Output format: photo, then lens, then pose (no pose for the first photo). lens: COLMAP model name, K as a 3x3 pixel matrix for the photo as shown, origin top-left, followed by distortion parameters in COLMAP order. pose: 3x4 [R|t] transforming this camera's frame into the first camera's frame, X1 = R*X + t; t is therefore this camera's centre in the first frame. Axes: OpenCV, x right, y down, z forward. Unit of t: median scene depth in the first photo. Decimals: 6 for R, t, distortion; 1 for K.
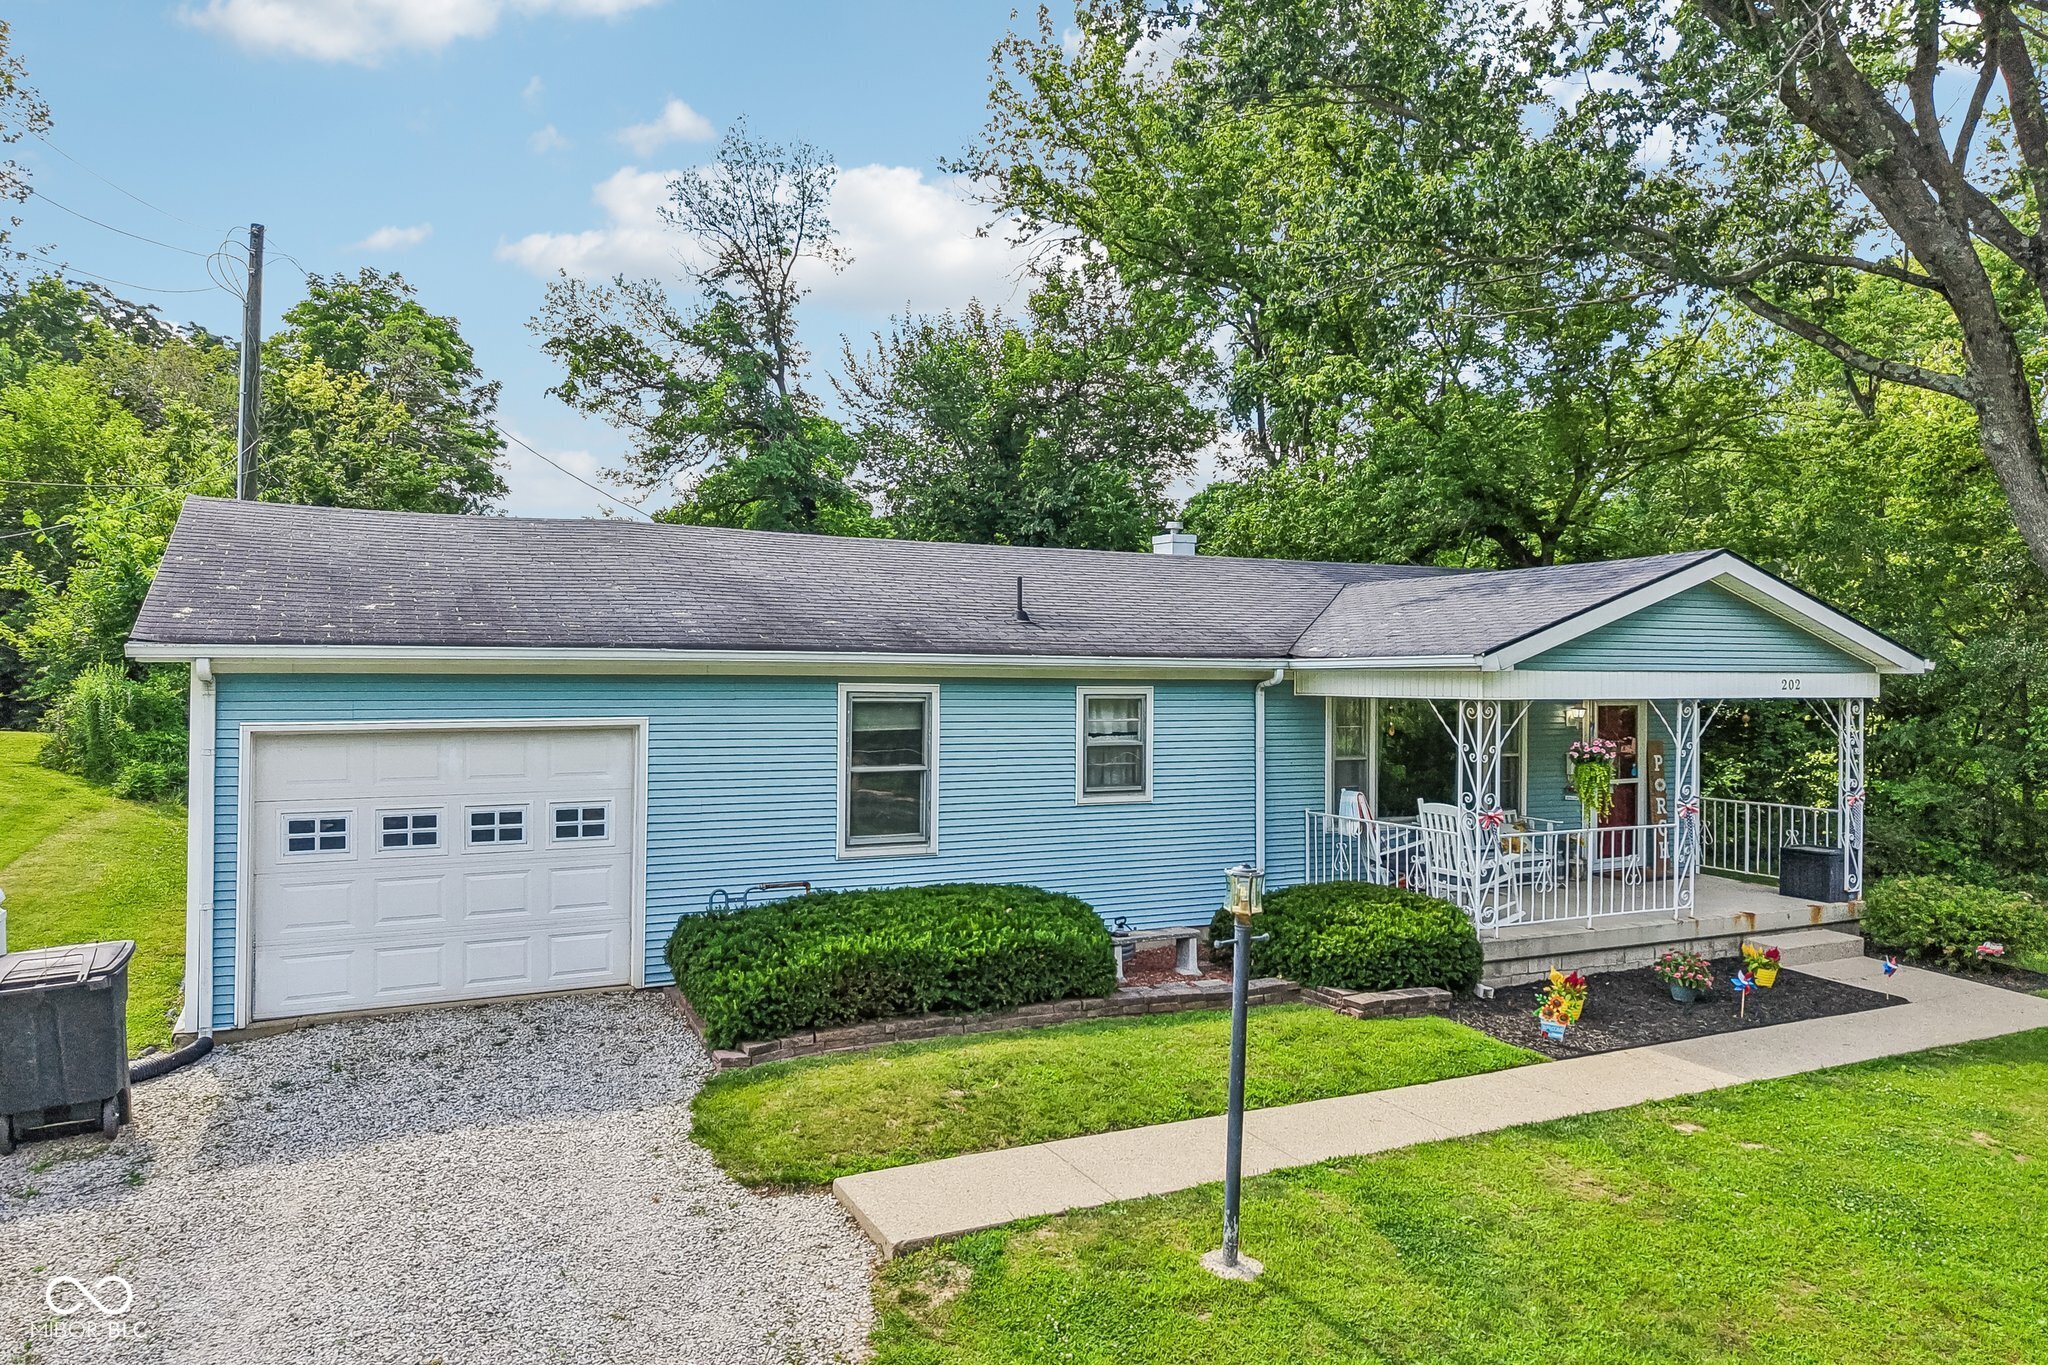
lens RADIAL K [[1372.9, 0, 1029.4], [0, 1372.9, 676.0], [0, 0, 1]] dist [0.046383, -0.057877]
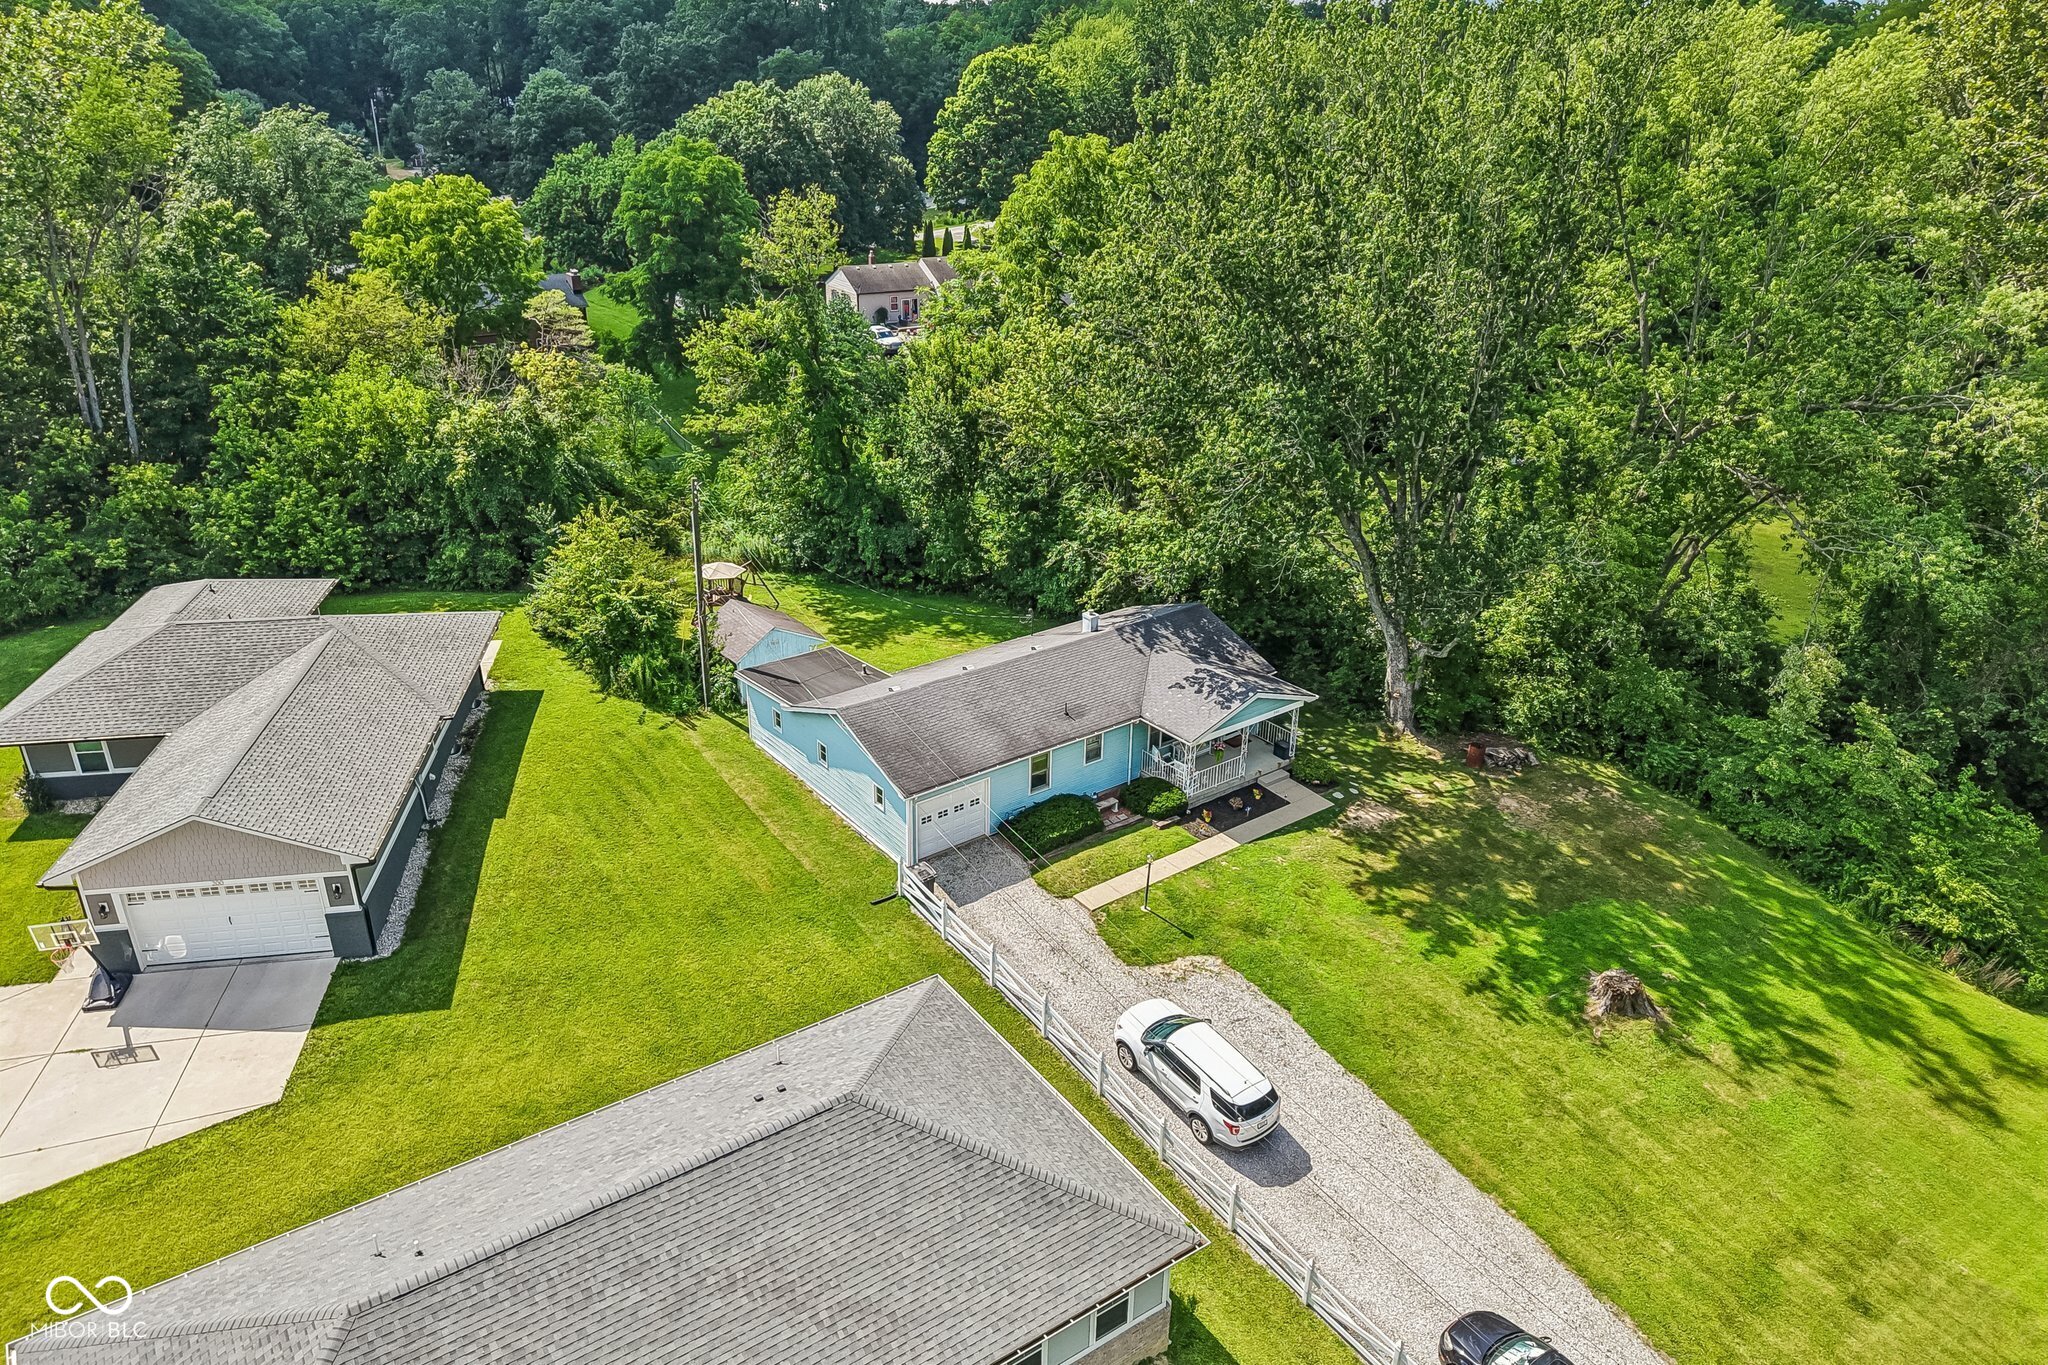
lens RADIAL K [[1339.5, 0, 1025.1], [0, 1339.5, 710.7], [0, 0, 1]] dist [-0.003109, 0.001562]
pose [[0.983121, -0.078772, 0.165130, -0.728235], [-0.001431, 0.899229, 0.437476, -1.673265], [-0.182950, -0.430329, 0.883938, -2.144089]]
